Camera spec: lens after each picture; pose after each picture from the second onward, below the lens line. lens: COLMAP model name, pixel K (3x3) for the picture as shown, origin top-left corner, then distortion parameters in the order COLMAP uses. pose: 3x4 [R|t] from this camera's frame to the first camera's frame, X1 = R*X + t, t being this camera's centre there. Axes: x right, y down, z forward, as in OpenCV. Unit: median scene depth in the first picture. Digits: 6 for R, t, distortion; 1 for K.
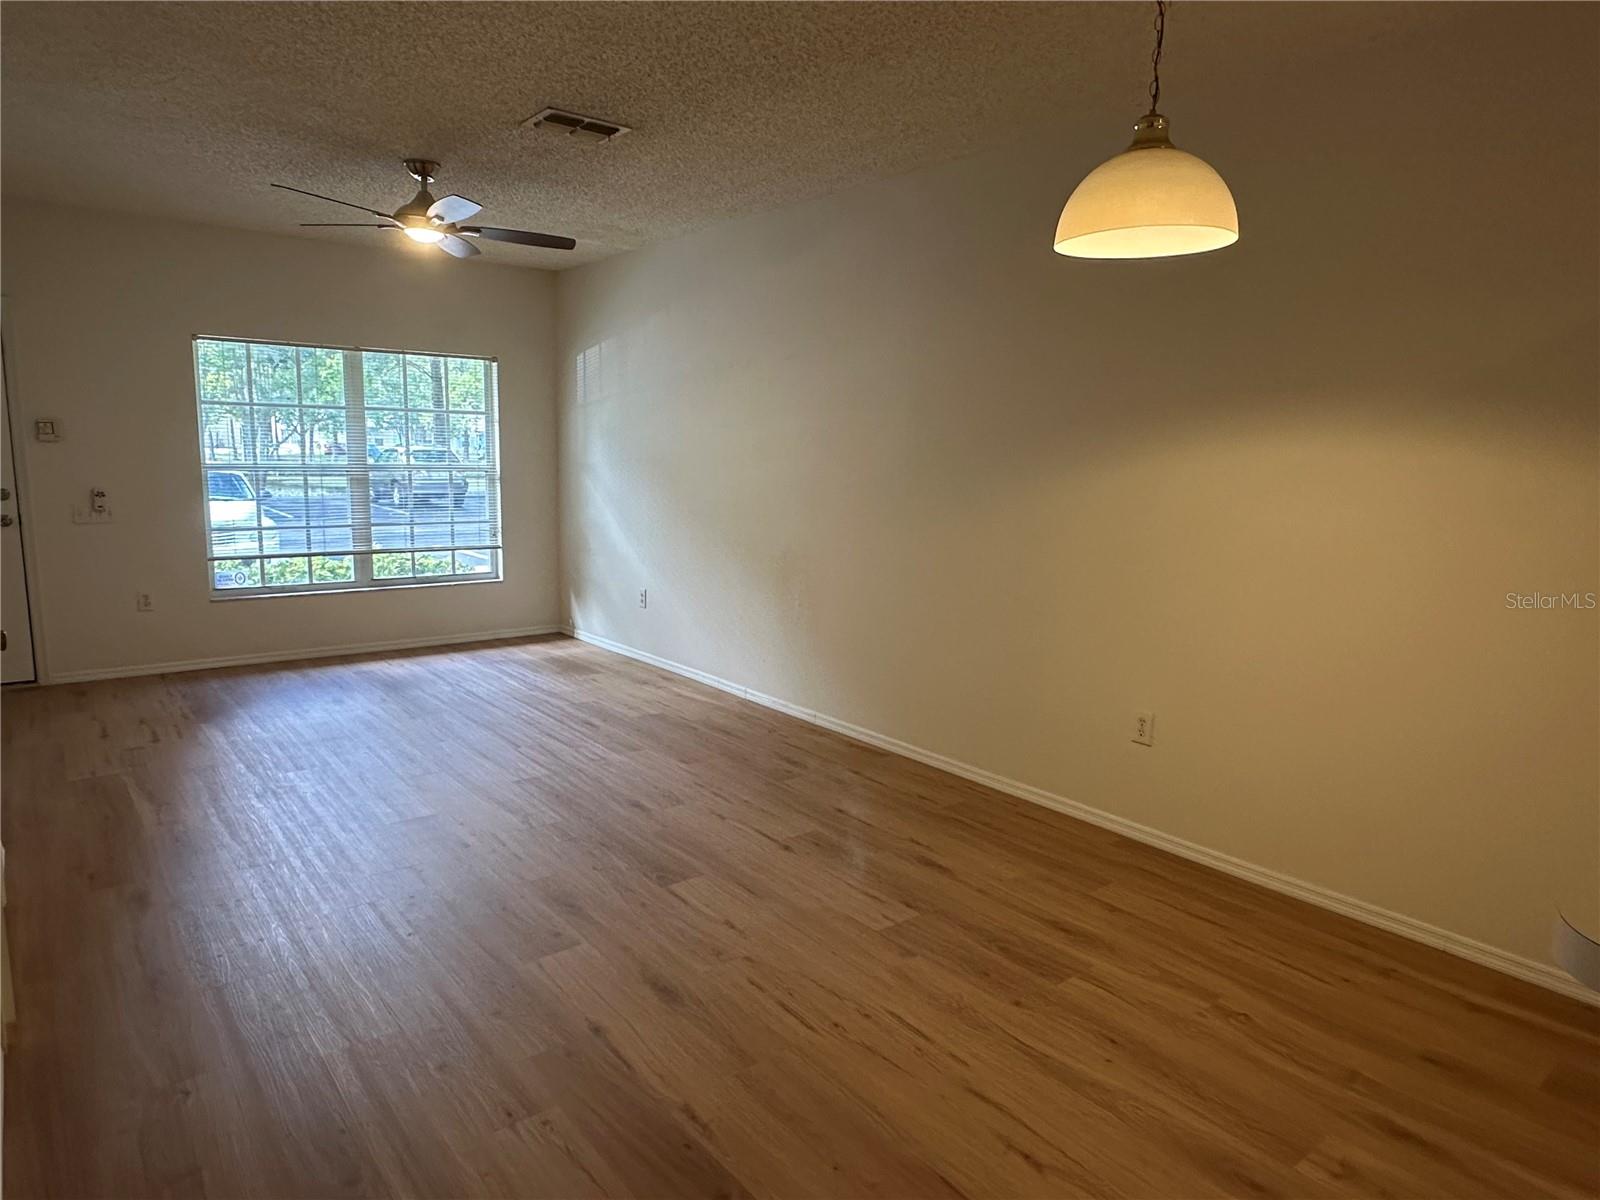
lens RADIAL K [[1002.8, 0, 800.0], [0, 1002.8, 600.0], [0, 0, 1]] dist [-0.000466, -0.000225]
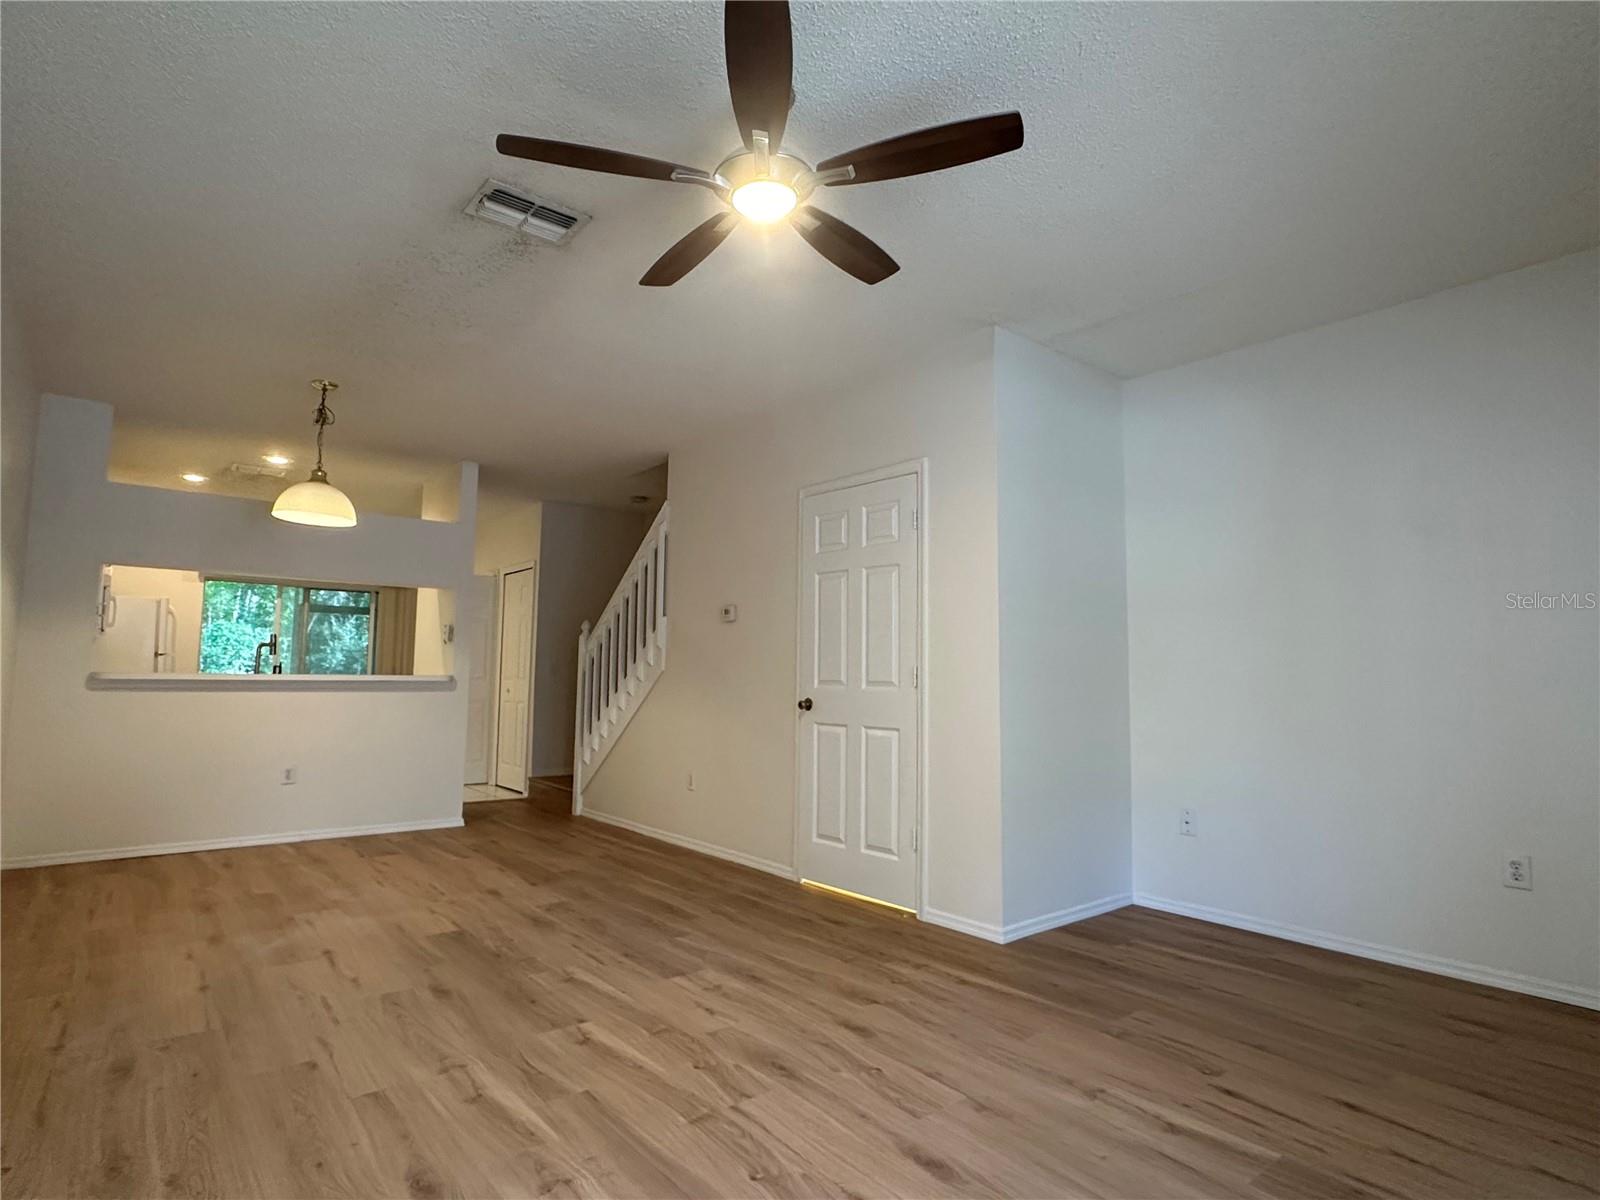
lens RADIAL K [[844.4, 0, 800.0], [0, 844.4, 600.0], [0, 0, 1]] dist [0.001030, 0.000321]
pose [[-0.999253, -0.037608, -0.008873, -0.437023], [-0.038068, 0.997531, 0.059013, -0.178209], [0.006631, 0.059307, -0.998218, 1.656377]]
